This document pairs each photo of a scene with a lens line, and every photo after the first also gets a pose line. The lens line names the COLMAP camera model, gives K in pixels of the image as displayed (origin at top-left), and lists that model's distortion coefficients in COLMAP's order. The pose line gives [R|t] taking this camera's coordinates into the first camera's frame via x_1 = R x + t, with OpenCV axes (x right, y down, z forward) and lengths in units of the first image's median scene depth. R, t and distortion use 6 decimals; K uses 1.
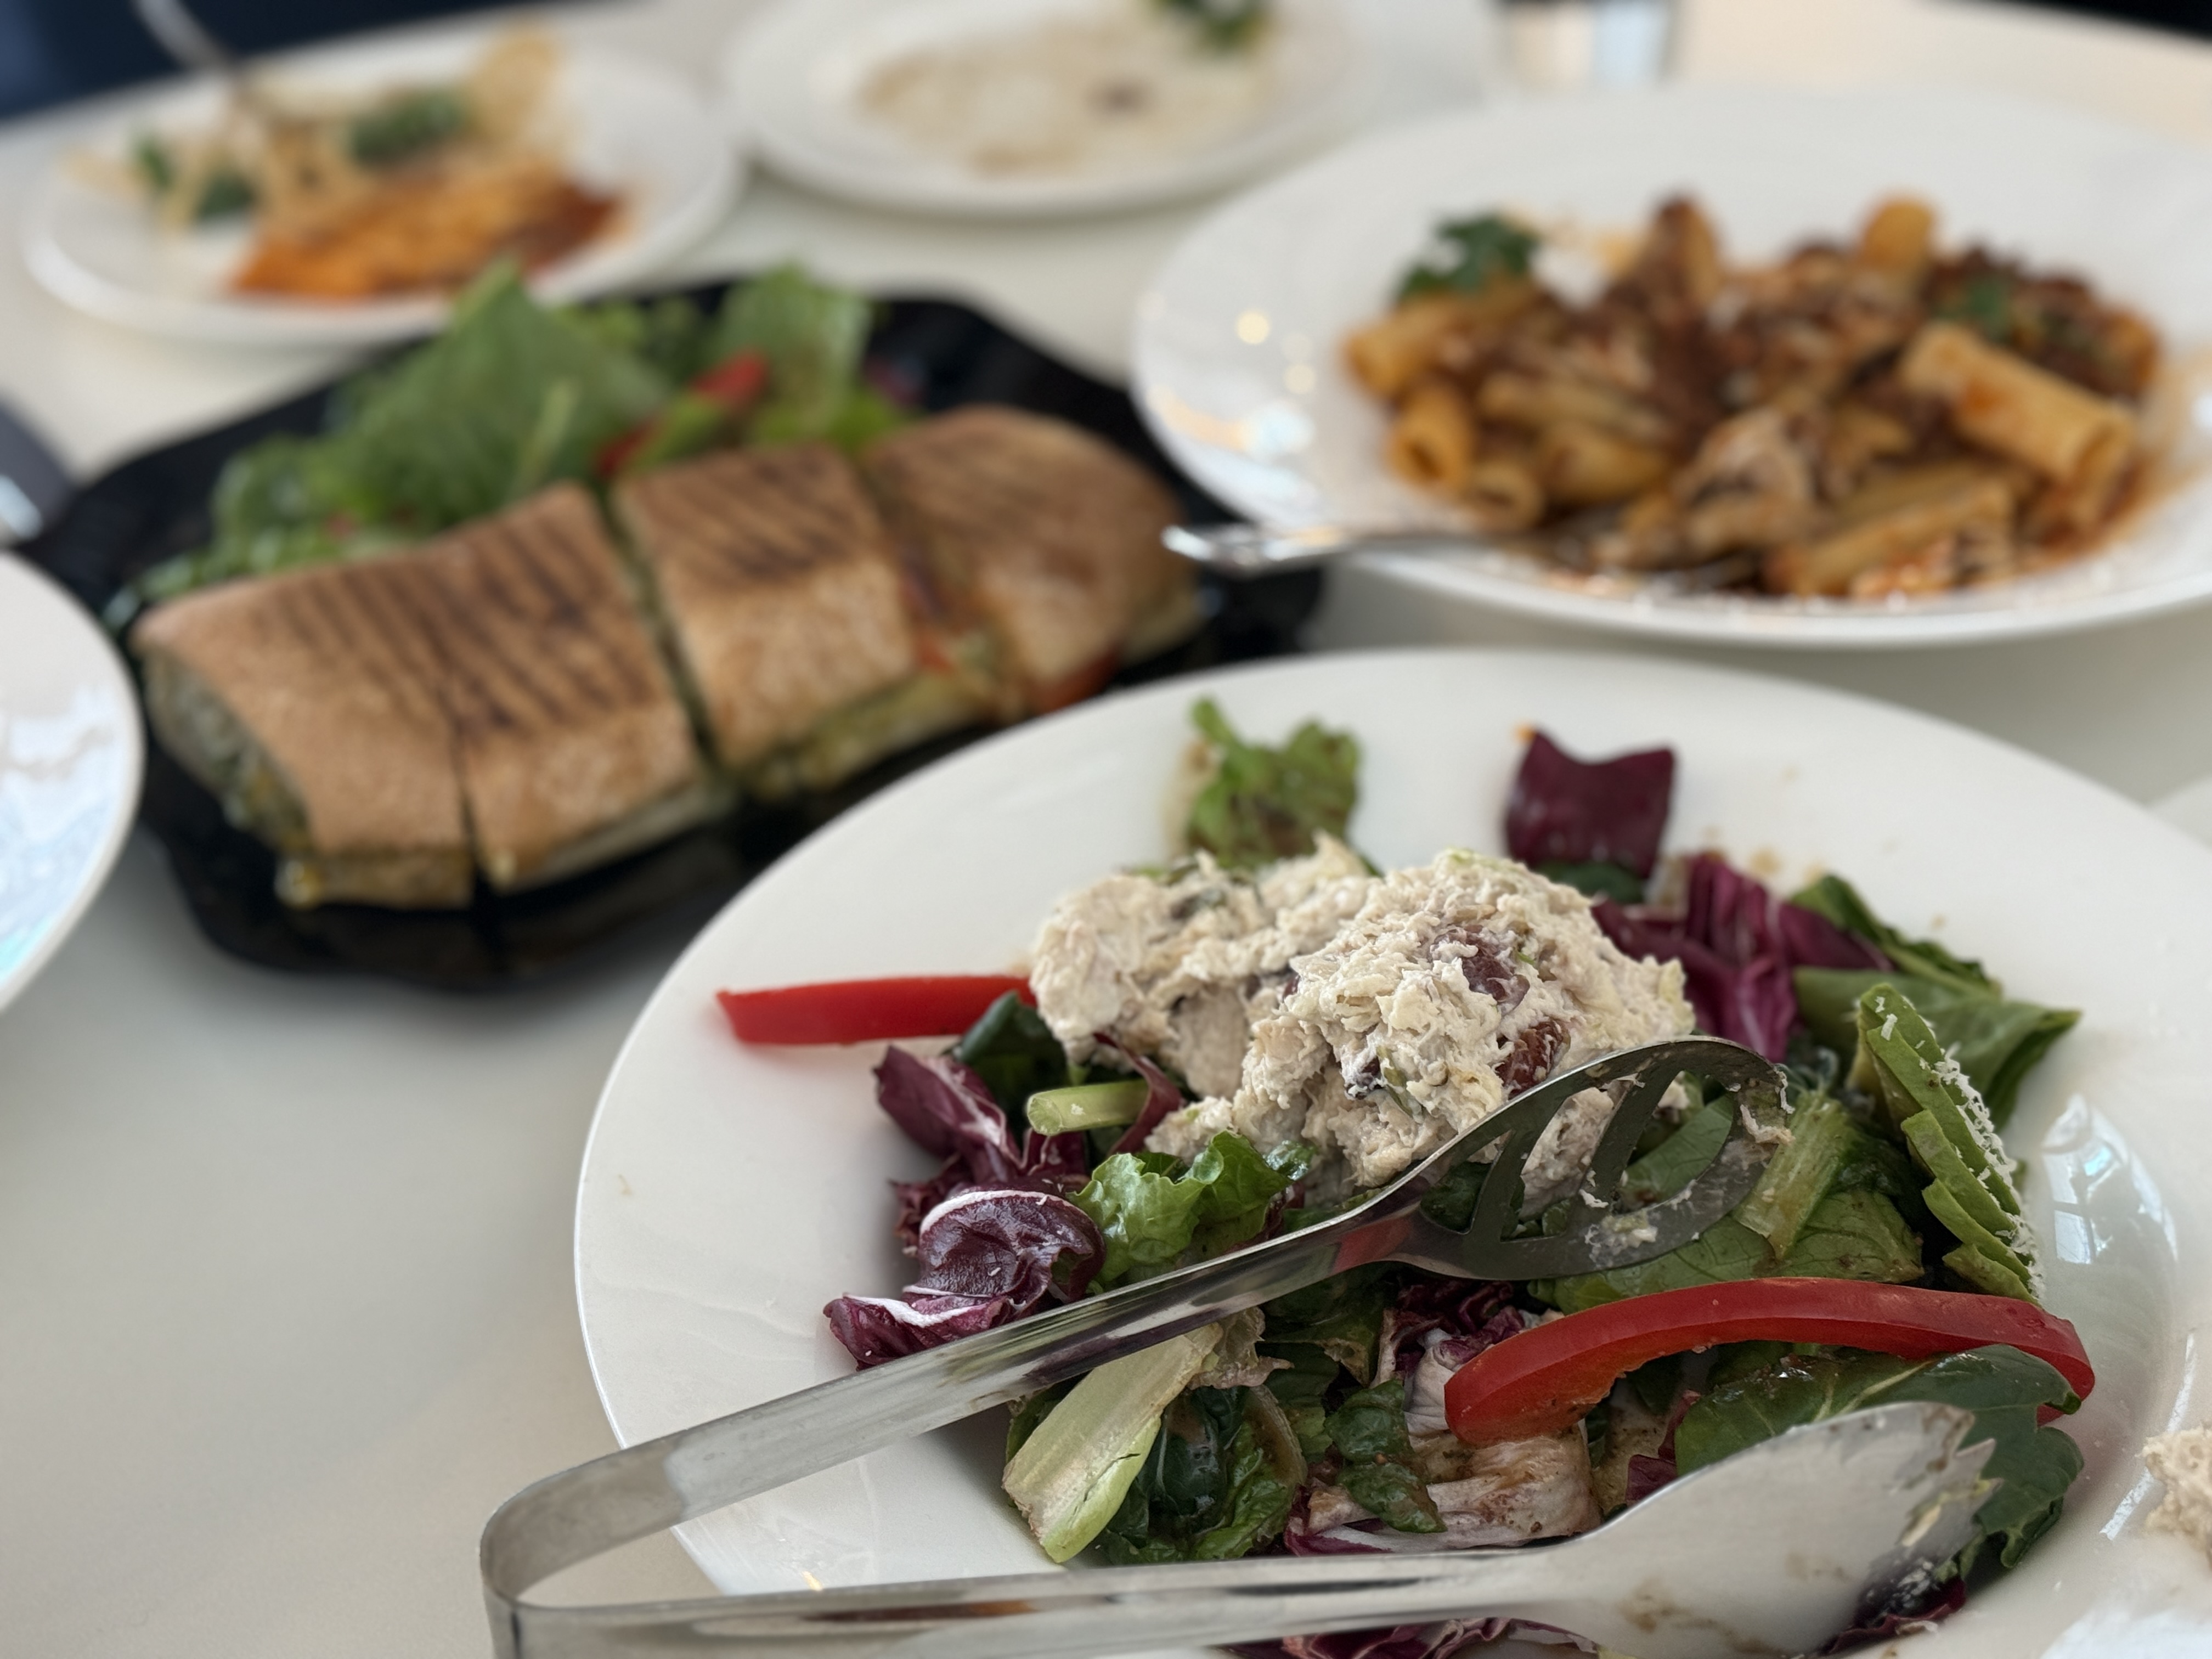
lens RADIAL K [[3127.6, 0, 1115.5], [0, 3127.6, 828.0], [0, 0, 1]] dist [0.057385, 0.000000]
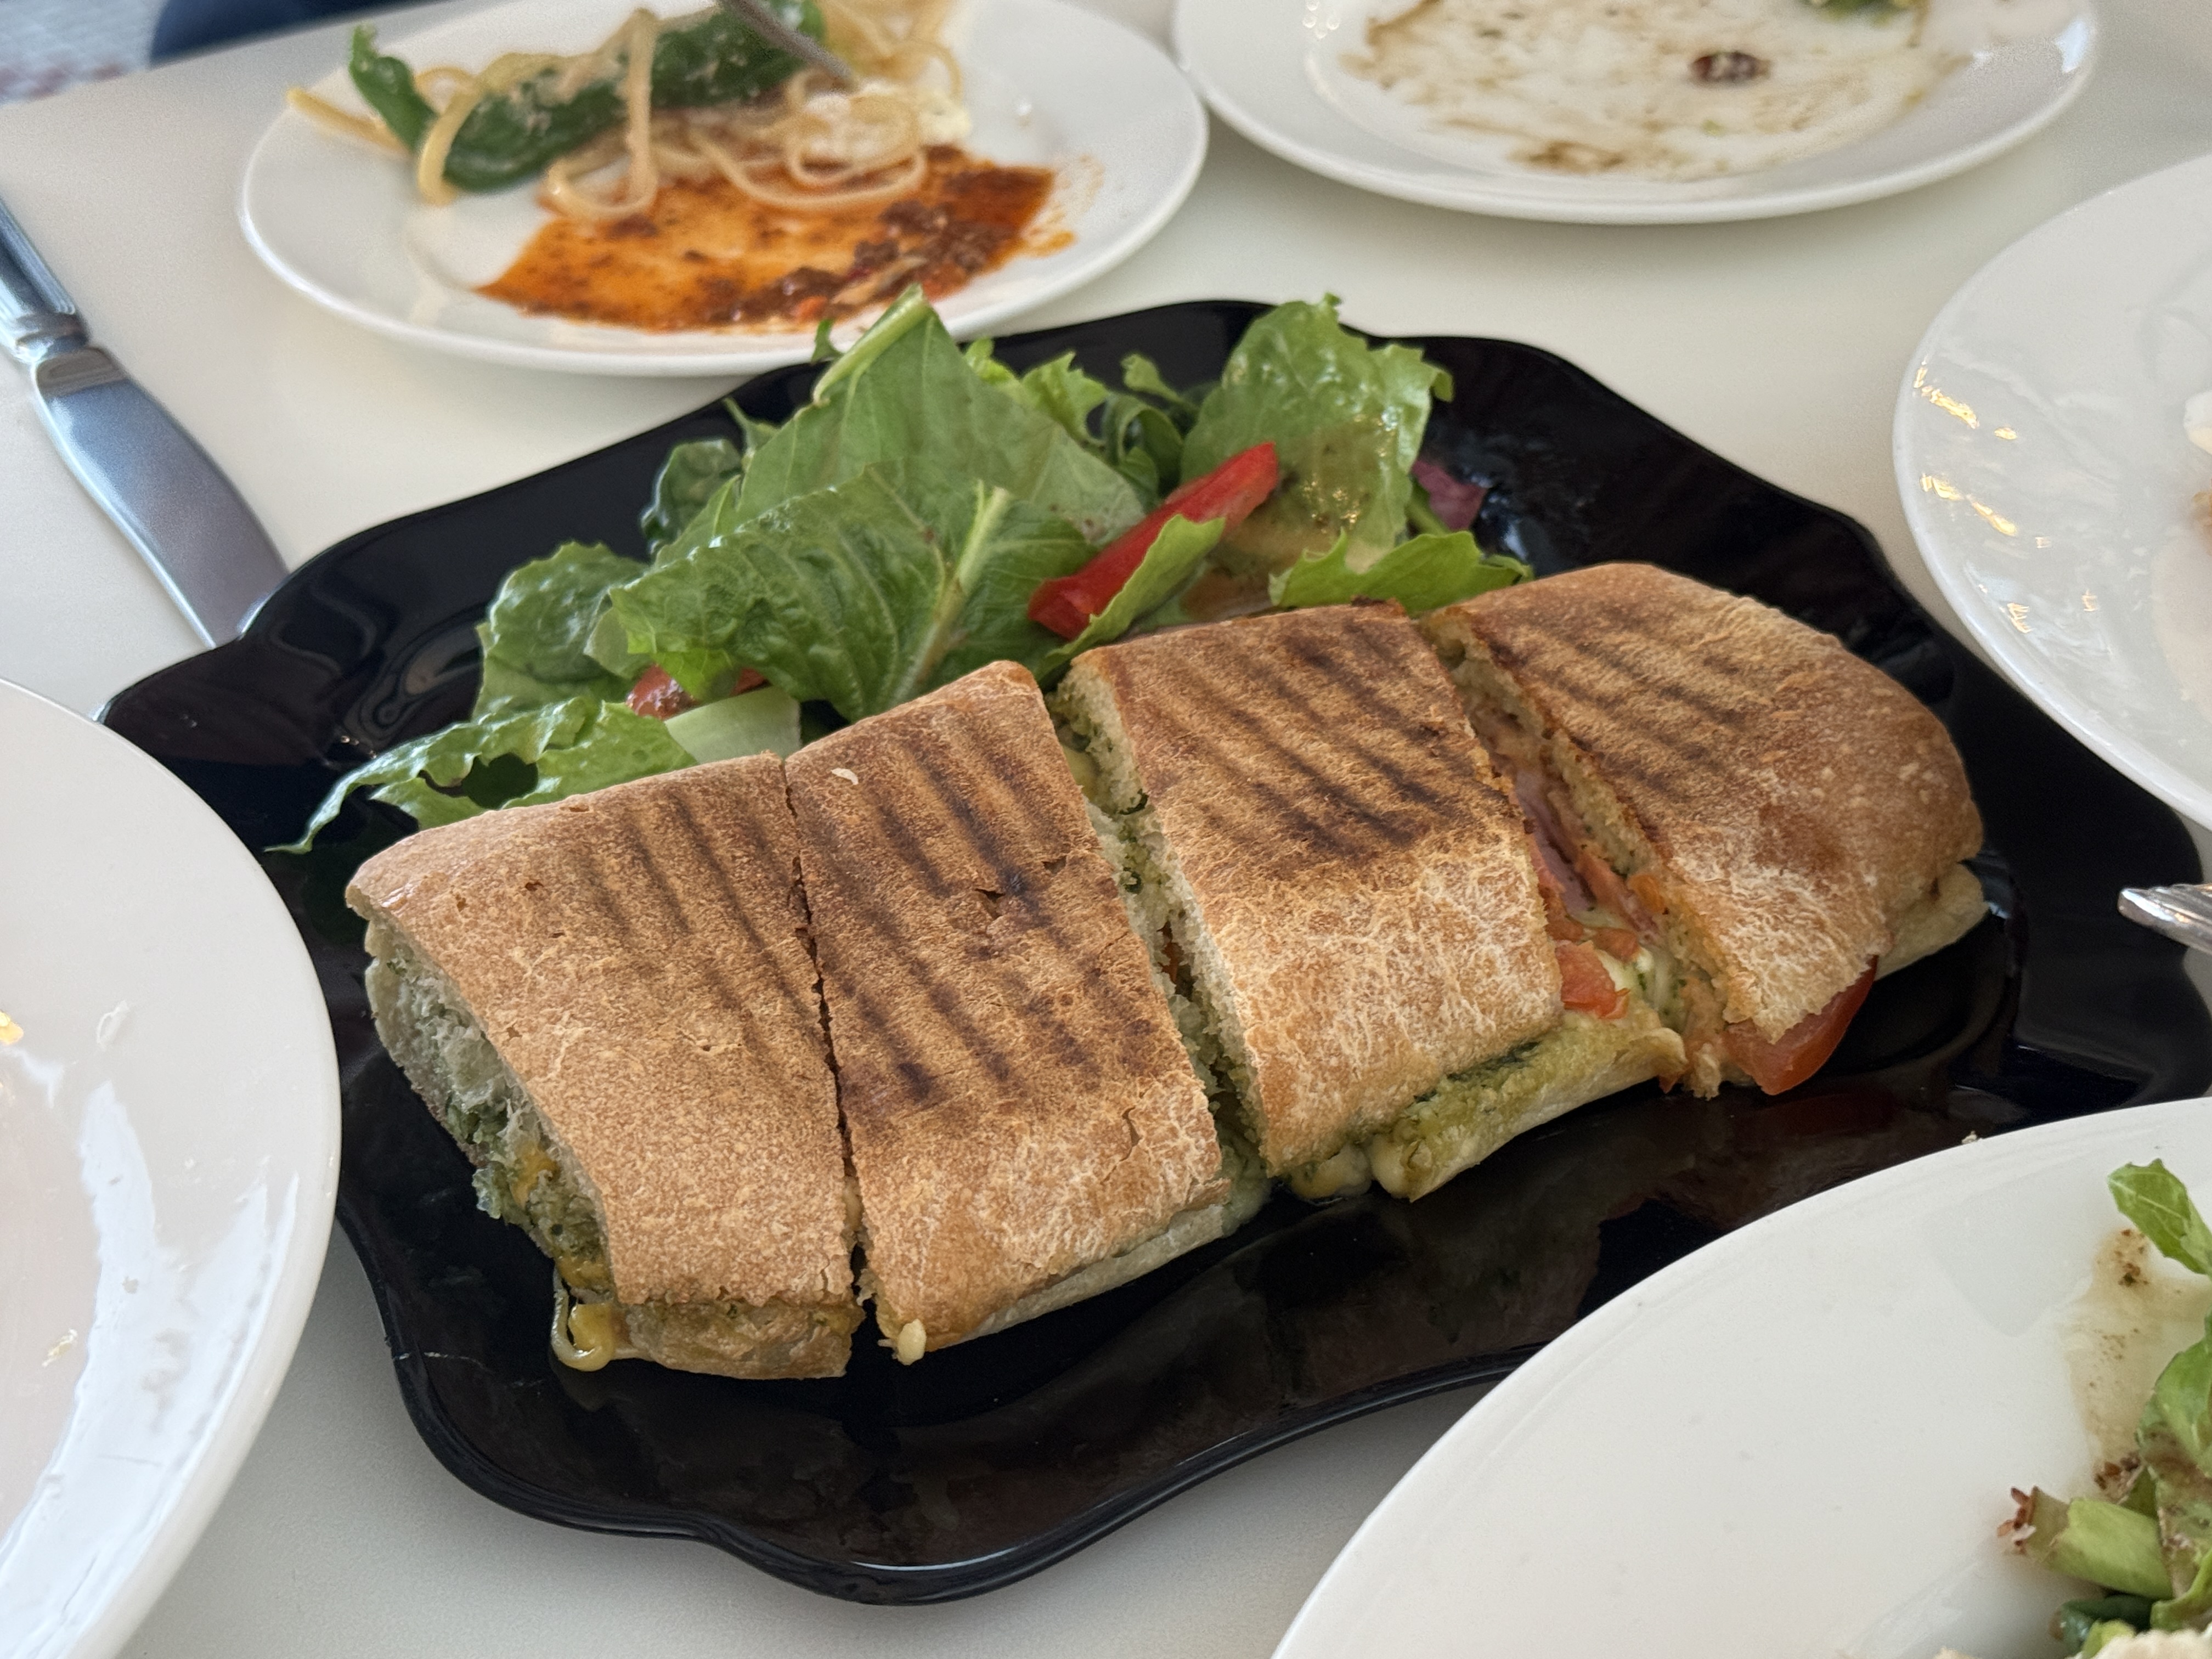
lens RADIAL K [[3127.6, 0, 1097.6], [0, 3127.6, 832.1], [0, 0, 1]] dist [0.057385, 0.000000]
pose [[0.996067, 0.058617, -0.066444, -0.117228], [-0.056617, 0.997896, 0.031594, -0.100752], [0.068156, -0.027707, 0.997290, 0.373568]]
